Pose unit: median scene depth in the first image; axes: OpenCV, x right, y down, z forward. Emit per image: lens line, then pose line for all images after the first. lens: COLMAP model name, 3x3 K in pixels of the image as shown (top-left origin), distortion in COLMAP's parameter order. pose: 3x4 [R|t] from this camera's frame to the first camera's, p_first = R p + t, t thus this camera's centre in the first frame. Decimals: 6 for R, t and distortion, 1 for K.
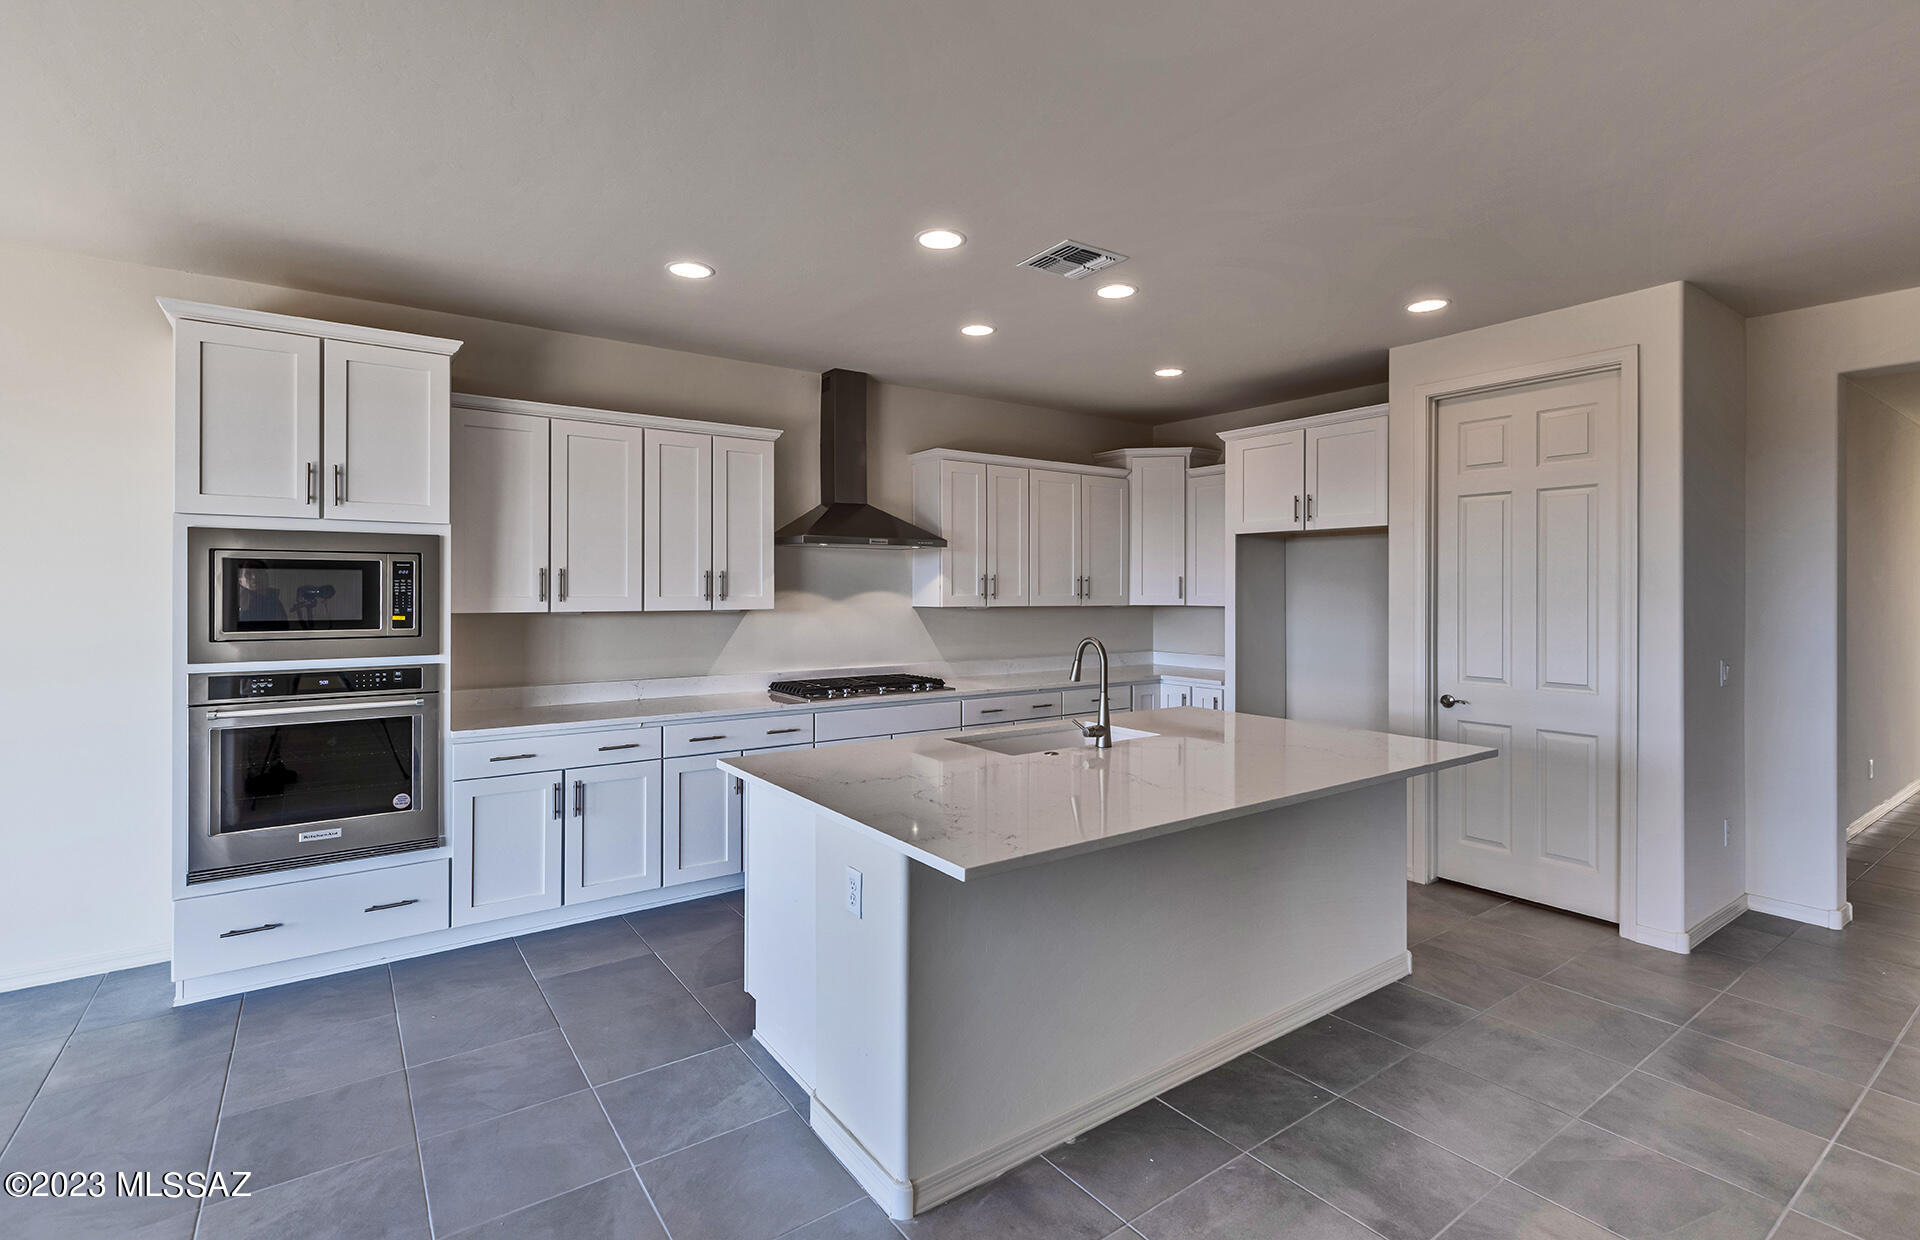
lens RADIAL K [[890.3, 0, 954.2], [0, 890.3, 594.1], [0, 0, 1]] dist [0.020698, 0.000344]
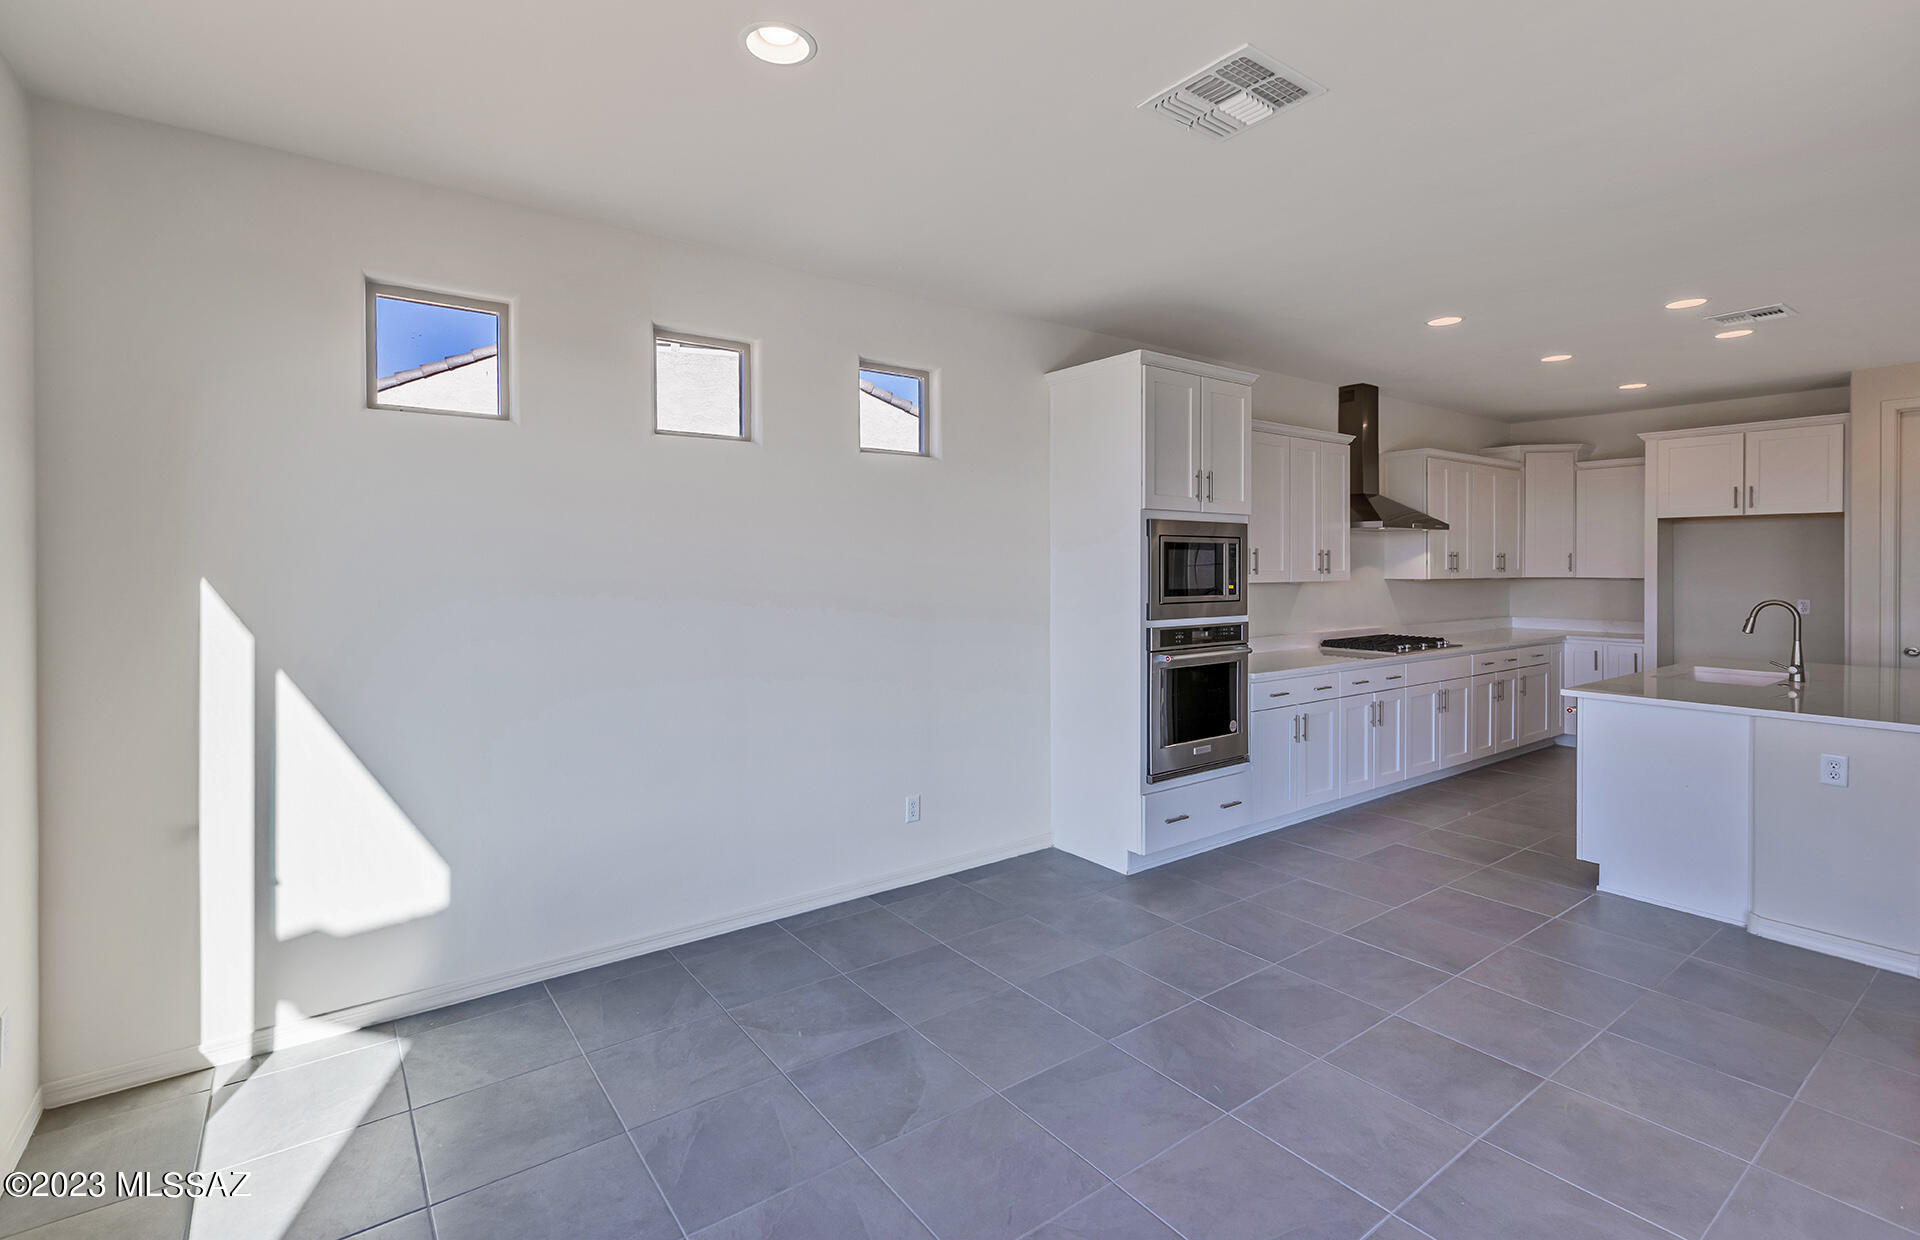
lens RADIAL K [[890.3, 0, 966.9], [0, 890.3, 564.9], [0, 0, 1]] dist [0.020698, 0.000344]
pose [[0.999228, -0.003503, 0.039139, -0.888192], [0.003775, 0.999969, -0.006861, 0.001790], [-0.039114, 0.007003, 0.999210, -0.243915]]
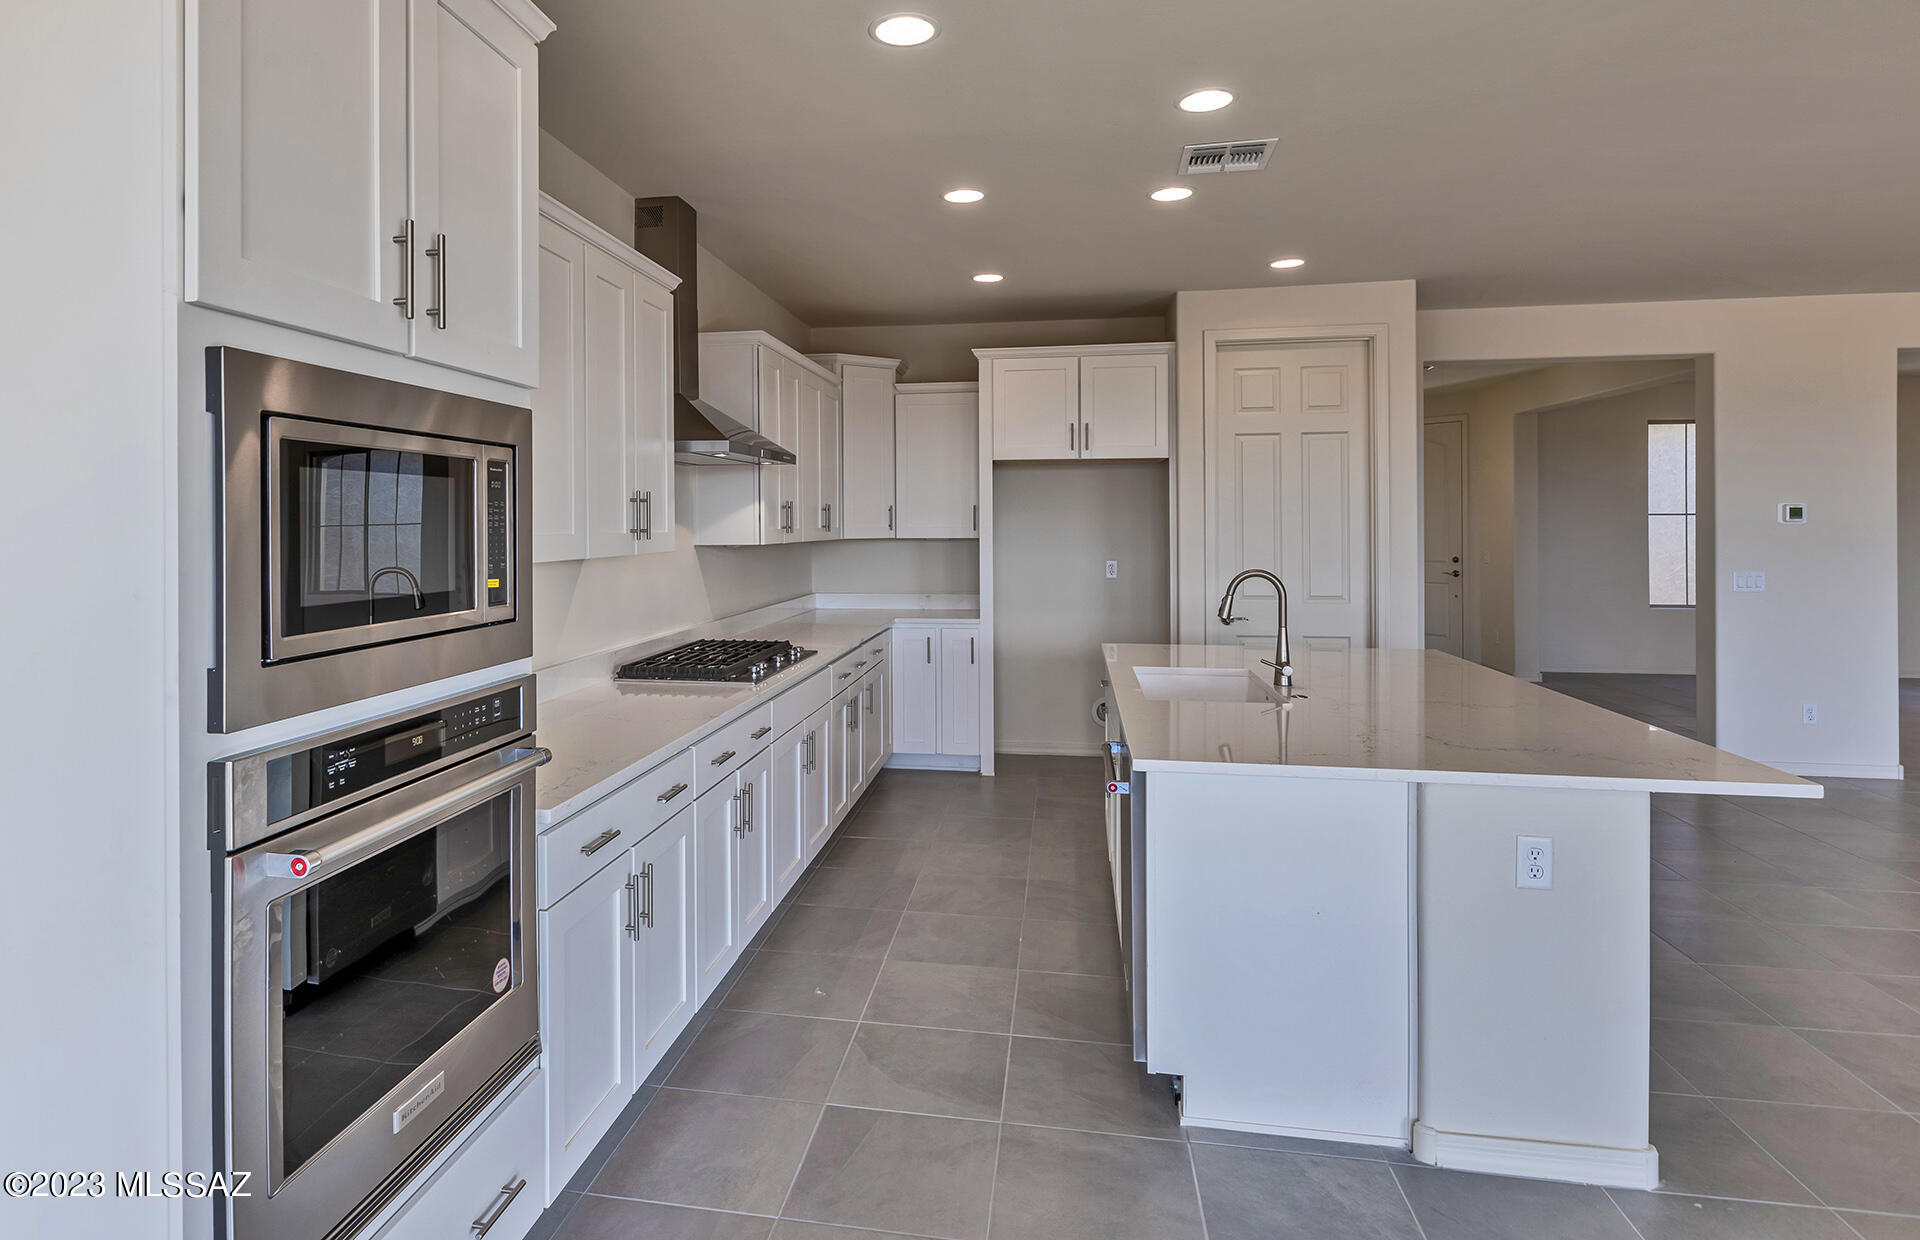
lens RADIAL K [[1050.7, 0, 867.3], [0, 1050.7, 523.4], [0, 0, 1]] dist [-0.003140, -0.000391]
pose [[0.719752, -0.006844, 0.694197, -0.719948], [0.010612, 0.999943, -0.001145, -0.001262], [-0.694150, 0.008191, 0.719784, 0.400006]]
